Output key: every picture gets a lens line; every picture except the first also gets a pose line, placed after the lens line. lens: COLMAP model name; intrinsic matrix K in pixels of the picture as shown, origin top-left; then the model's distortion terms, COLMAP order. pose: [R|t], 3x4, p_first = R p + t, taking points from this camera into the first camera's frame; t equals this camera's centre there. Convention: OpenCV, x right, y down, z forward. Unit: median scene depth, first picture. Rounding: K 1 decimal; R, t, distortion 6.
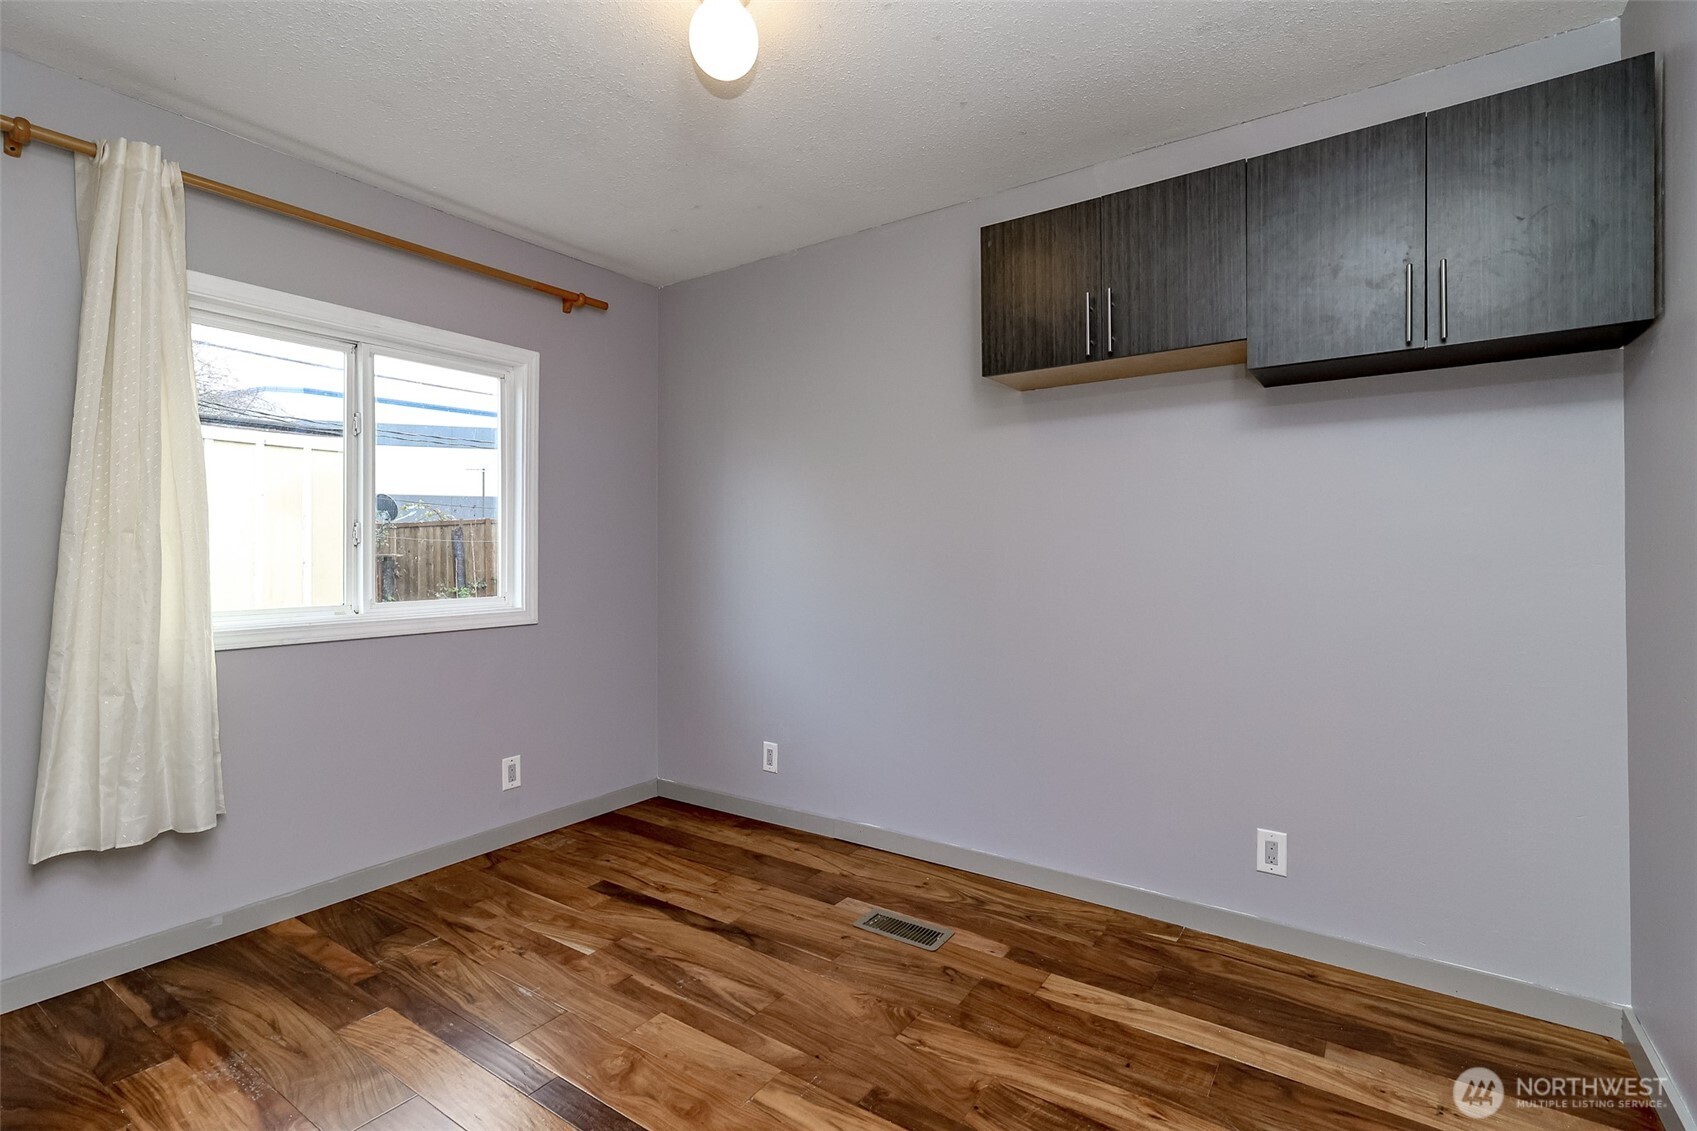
lens RADIAL K [[791.3, 0, 849.2], [0, 791.3, 558.6], [0, 0, 1]] dist [0.004881, -0.000905]
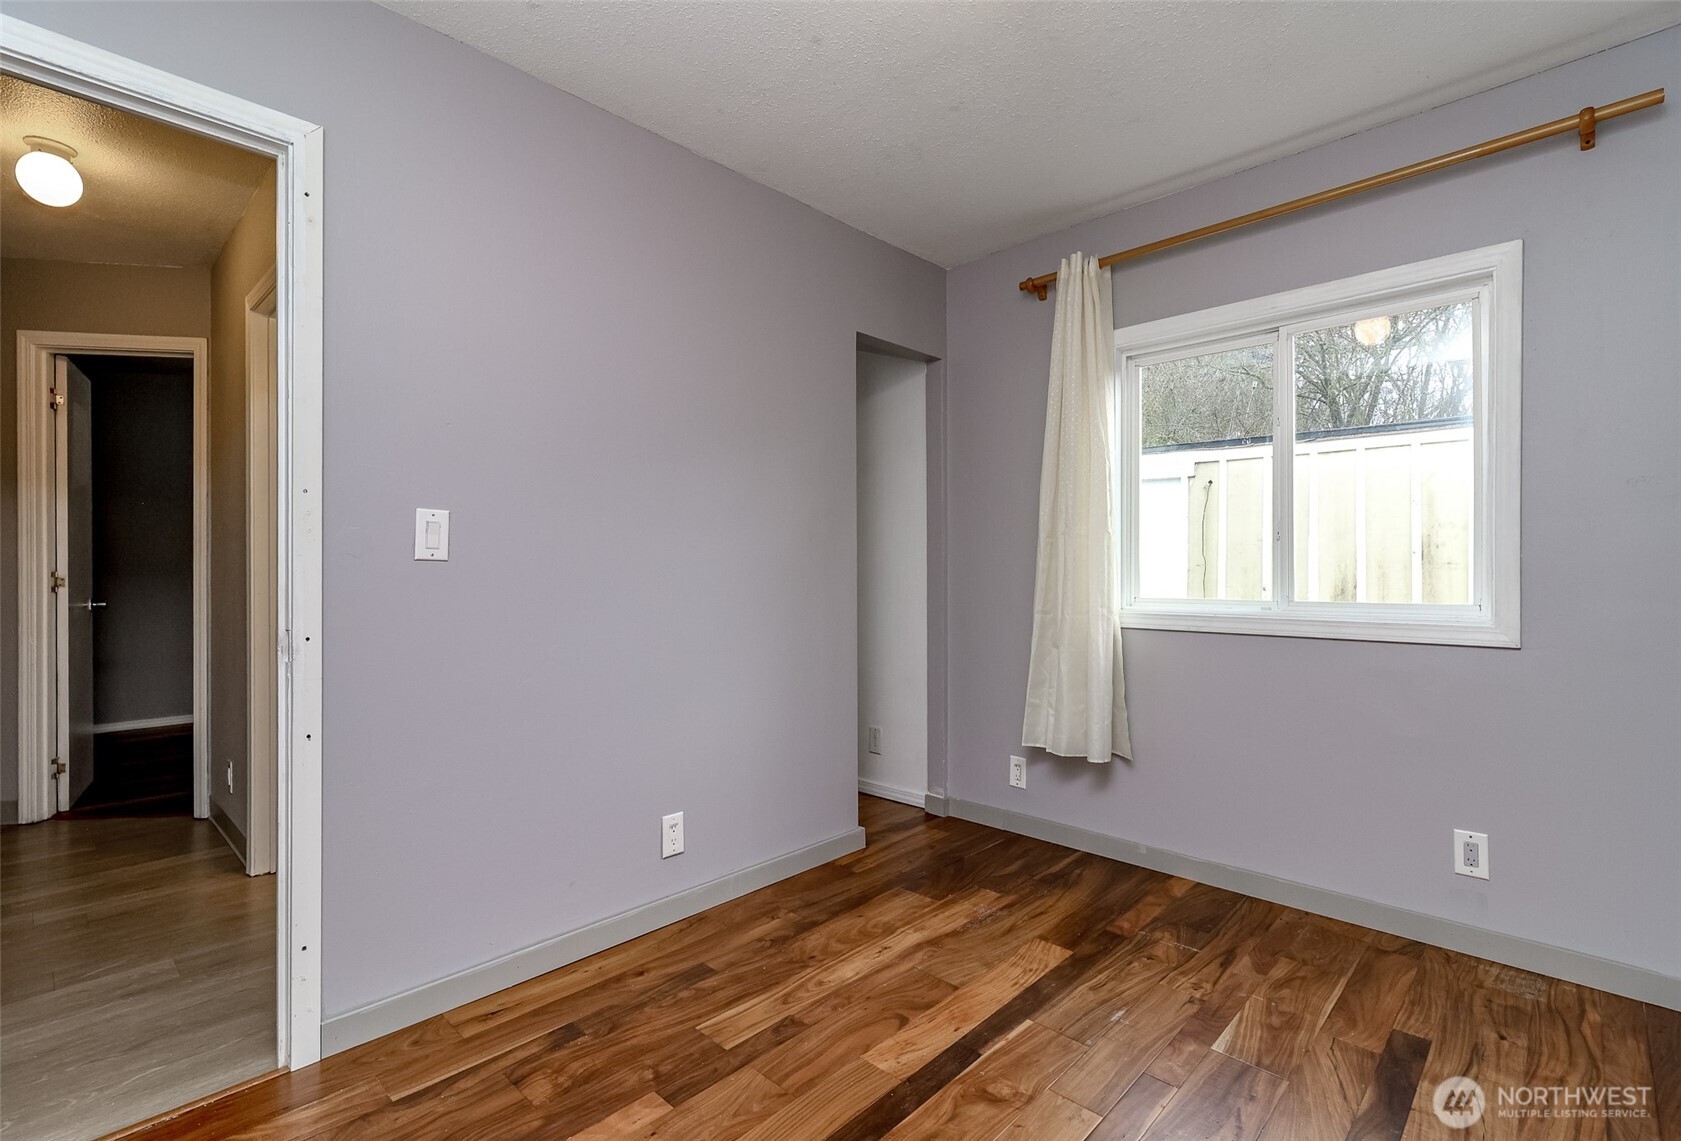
lens RADIAL K [[772.2, 0, 798.5], [0, 772.2, 564.0], [0, 0, 1]] dist [0.012234, -0.001484]
pose [[-0.181855, -0.001896, -0.983324, 0.469841], [-0.007109, 0.999975, -0.000613, 0.020814], [0.983300, 0.006879, -0.181863, 0.682625]]
